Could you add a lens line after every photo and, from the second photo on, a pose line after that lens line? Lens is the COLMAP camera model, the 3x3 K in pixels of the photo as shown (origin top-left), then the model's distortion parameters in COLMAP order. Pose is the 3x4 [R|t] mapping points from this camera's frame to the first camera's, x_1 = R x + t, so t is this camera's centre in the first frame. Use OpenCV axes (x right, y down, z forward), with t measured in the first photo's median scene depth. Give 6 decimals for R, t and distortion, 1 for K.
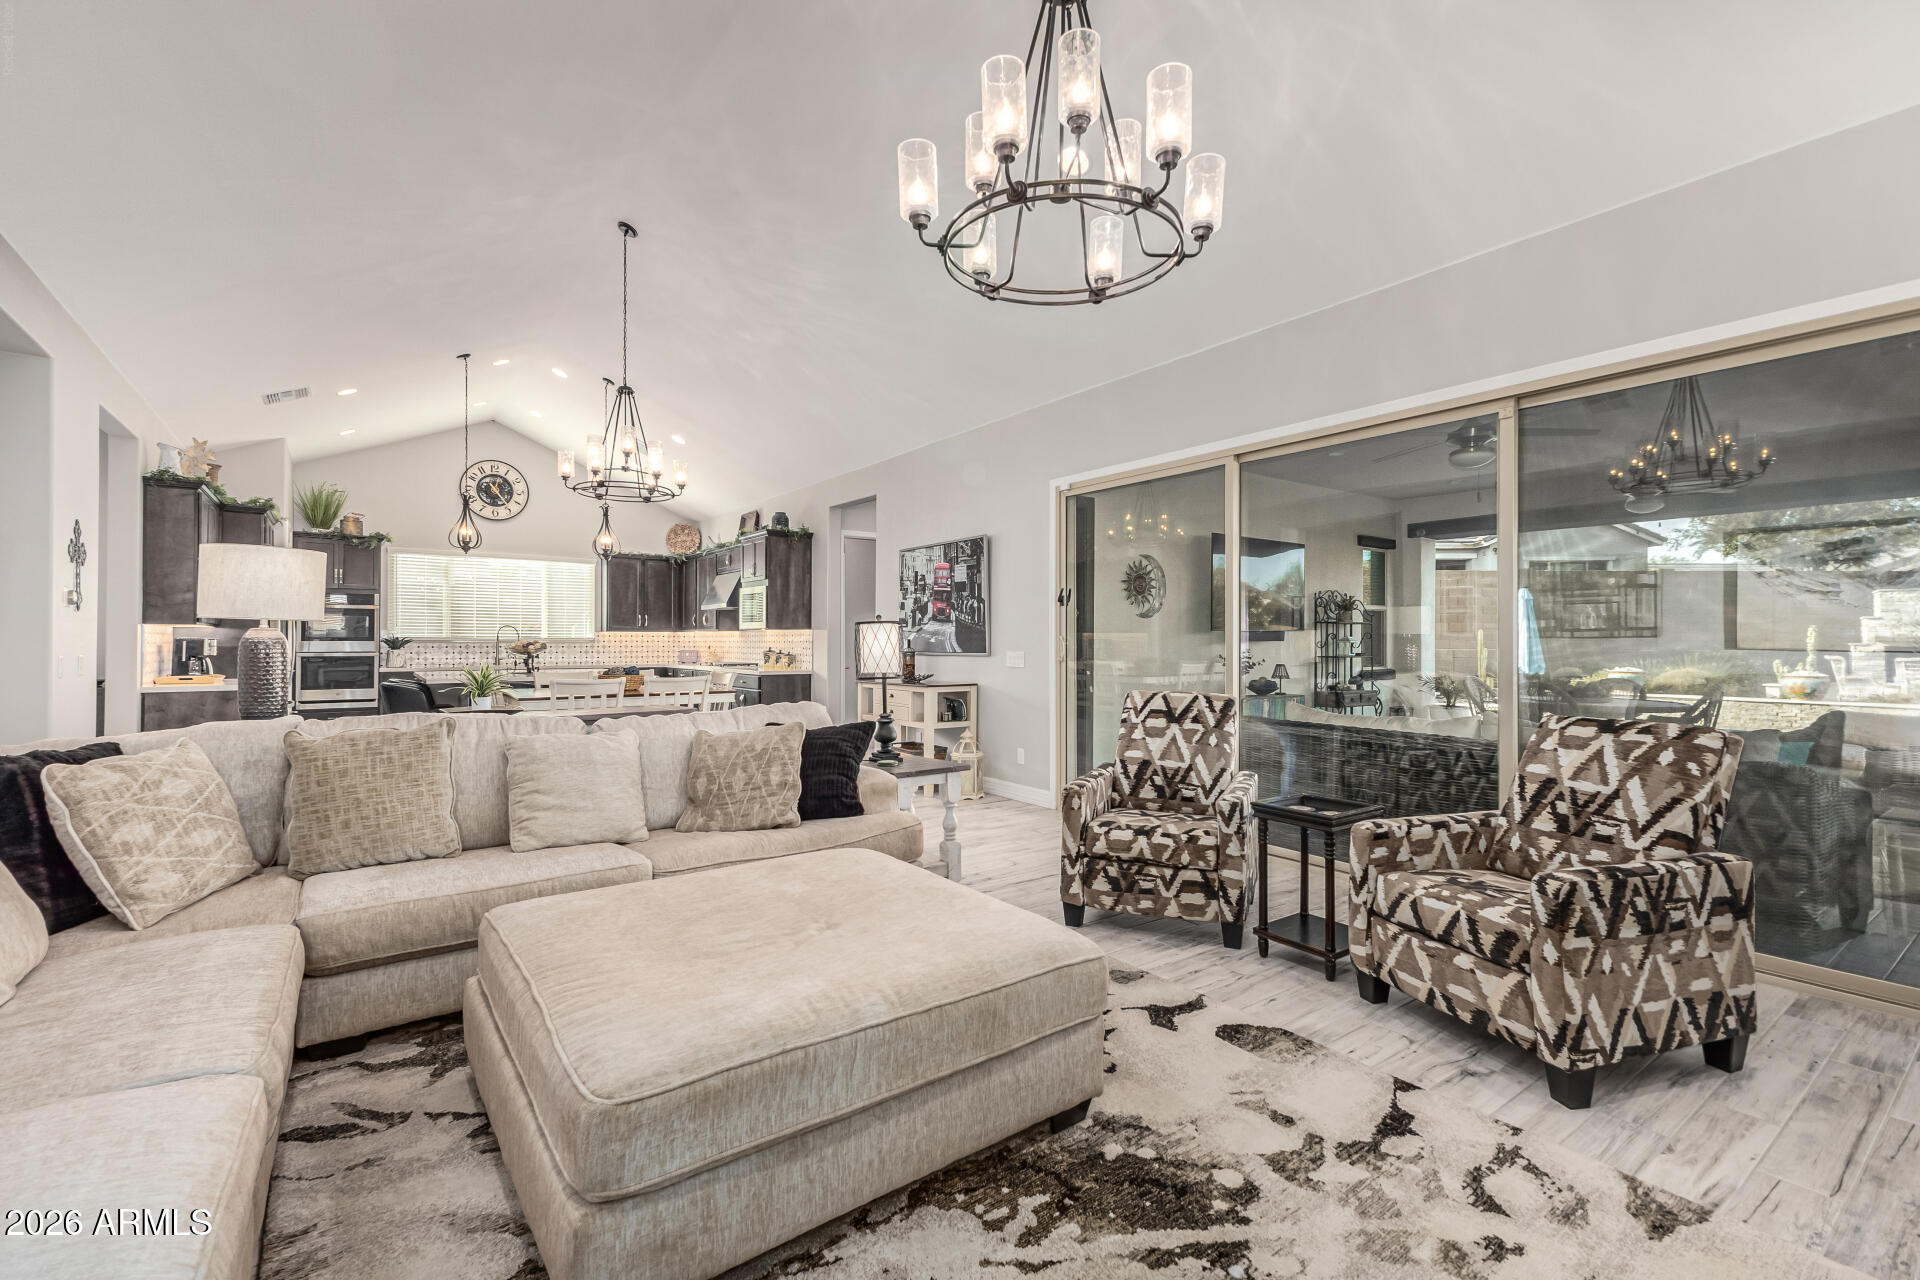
lens RADIAL K [[833.5, 0, 960.0], [0, 833.5, 640.0], [0, 0, 1]] dist [0.000960, 0.000063]
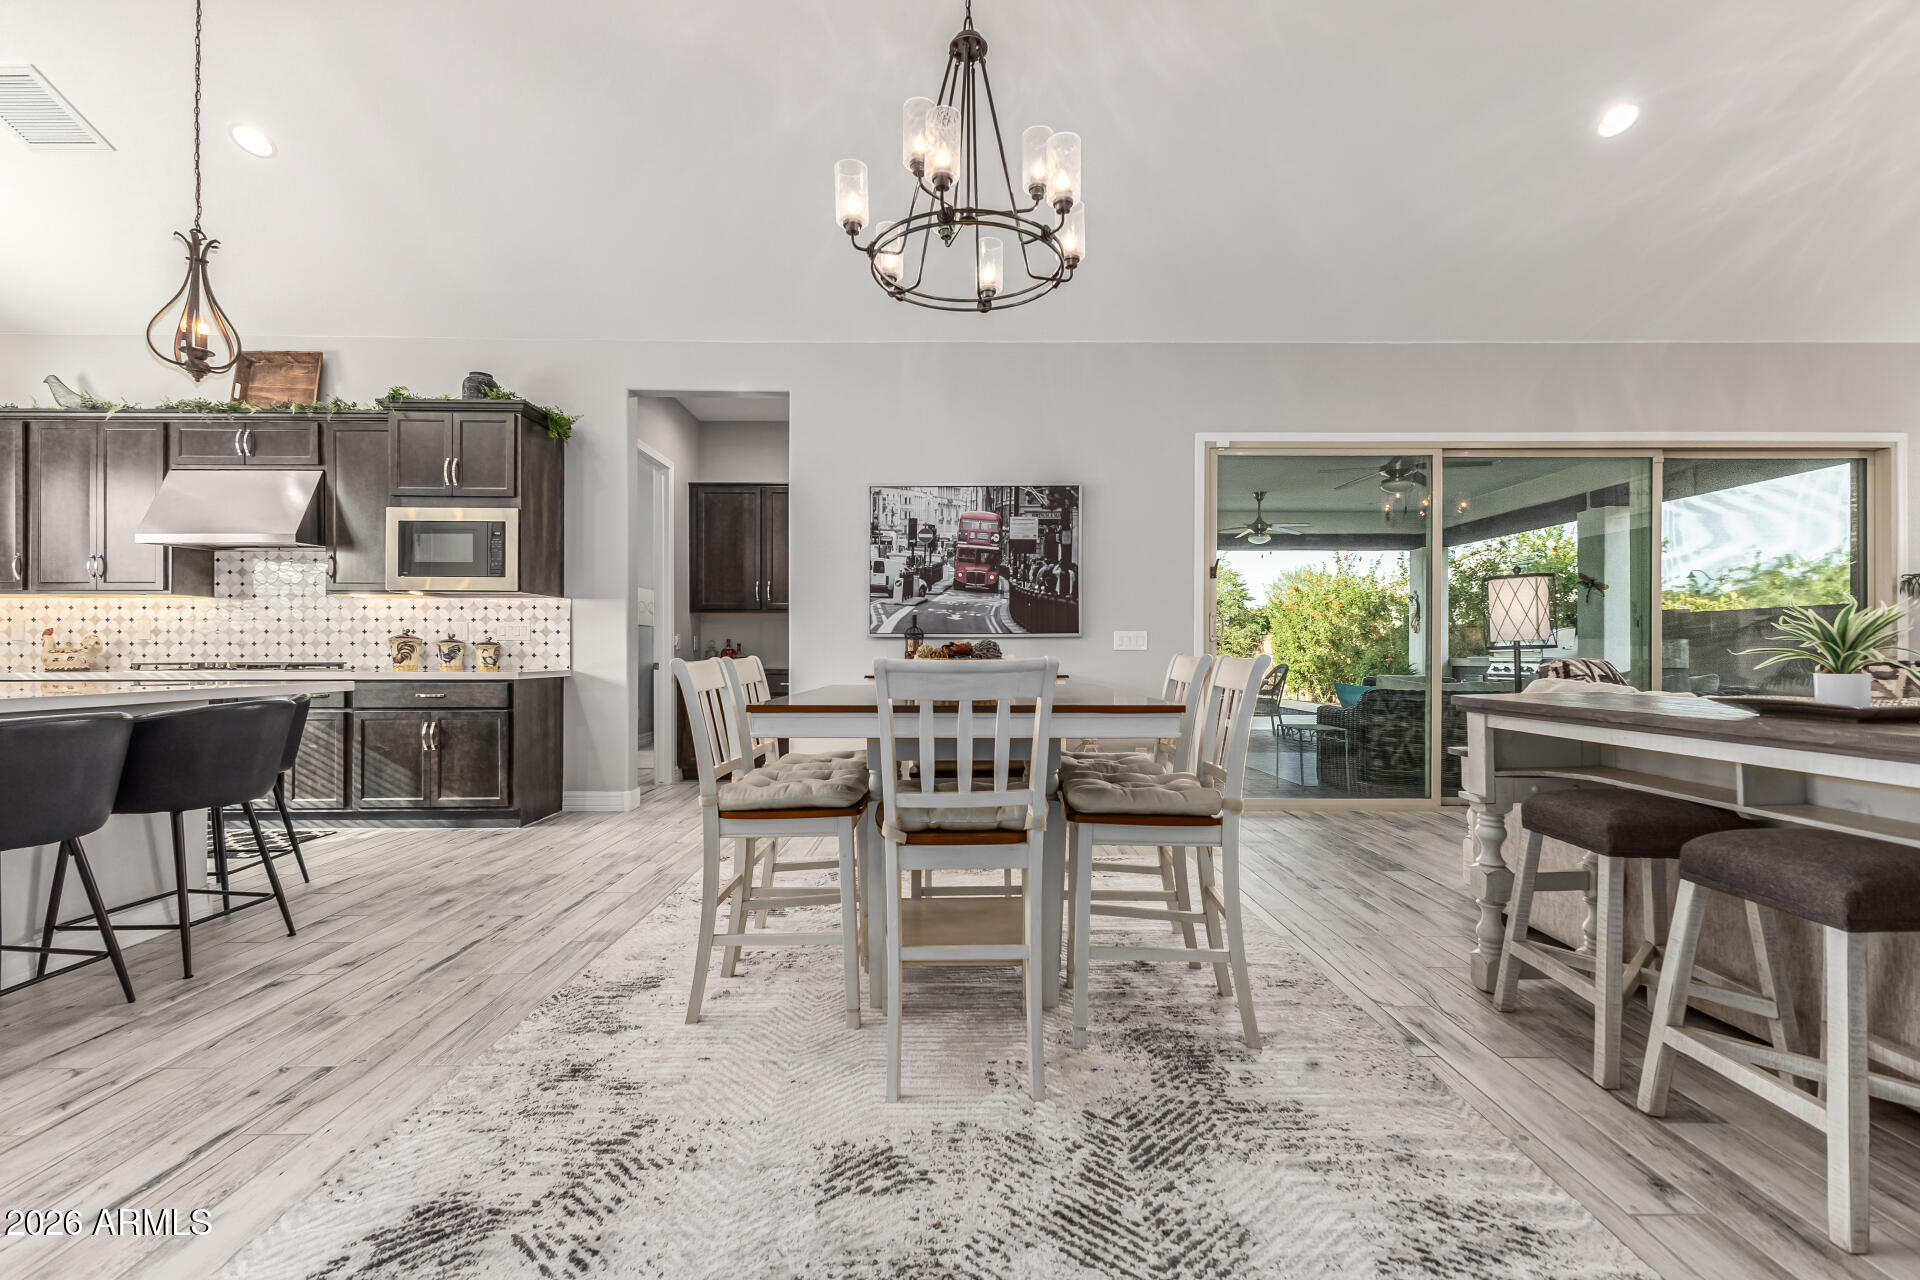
lens RADIAL K [[842.3, 0, 987.7], [0, 842.3, 650.0], [0, 0, 1]] dist [0.001935, 0.000149]
pose [[0.577350, 0.000083, 0.816497, -0.662156], [0.000773, 0.999999, -0.000648, 0.031437], [-0.816497, 0.001005, 0.577349, 0.607854]]
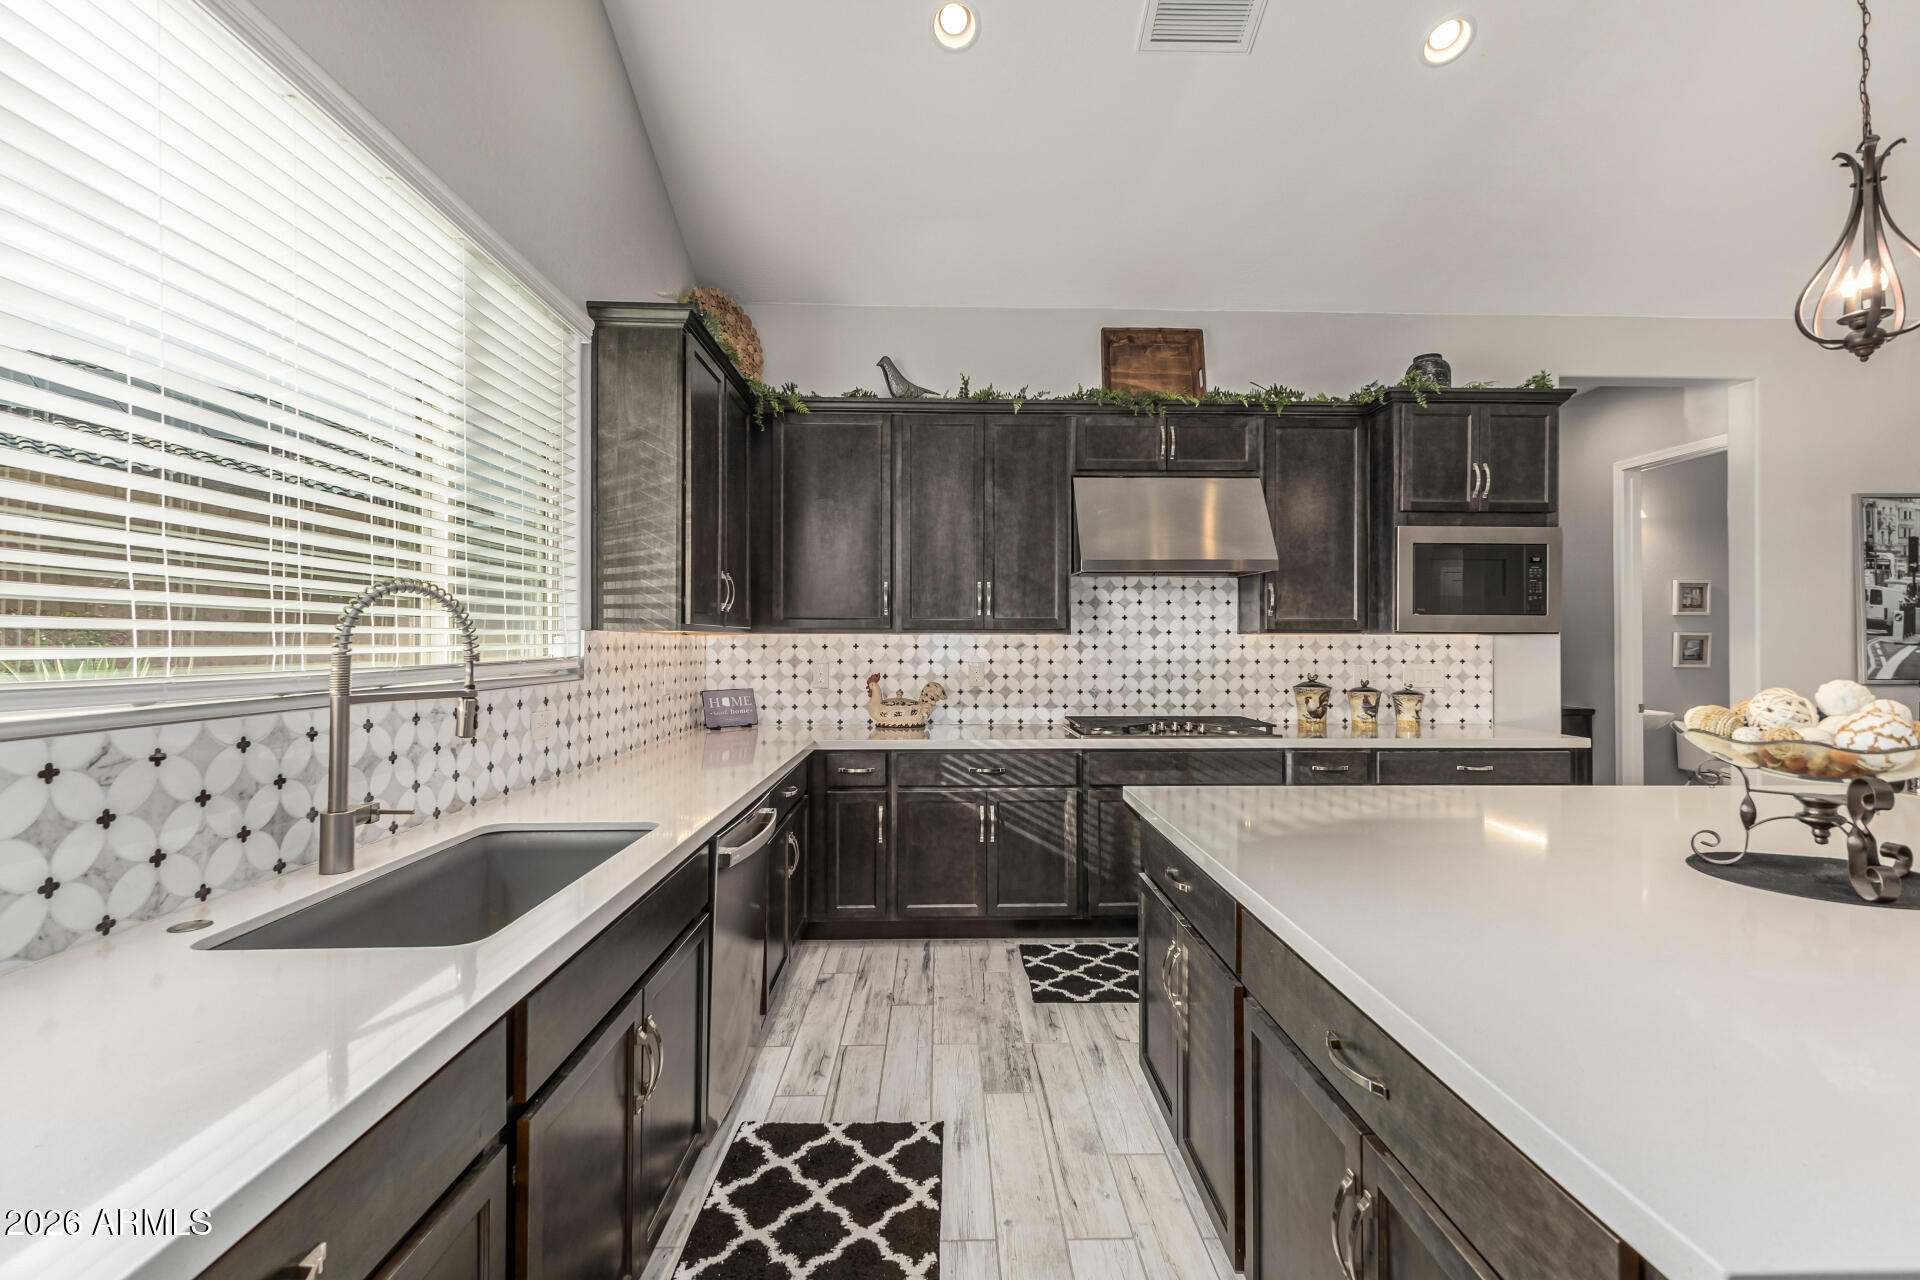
lens RADIAL K [[833.5, 0, 960.0], [0, 833.5, 640.0], [0, 0, 1]] dist [0.000960, 0.000063]
pose [[0.572452, 0.005764, 0.819918, -0.989266], [-0.000418, 0.999977, -0.006738, -0.009759], [-0.819938, 0.003514, 0.572441, 1.350699]]
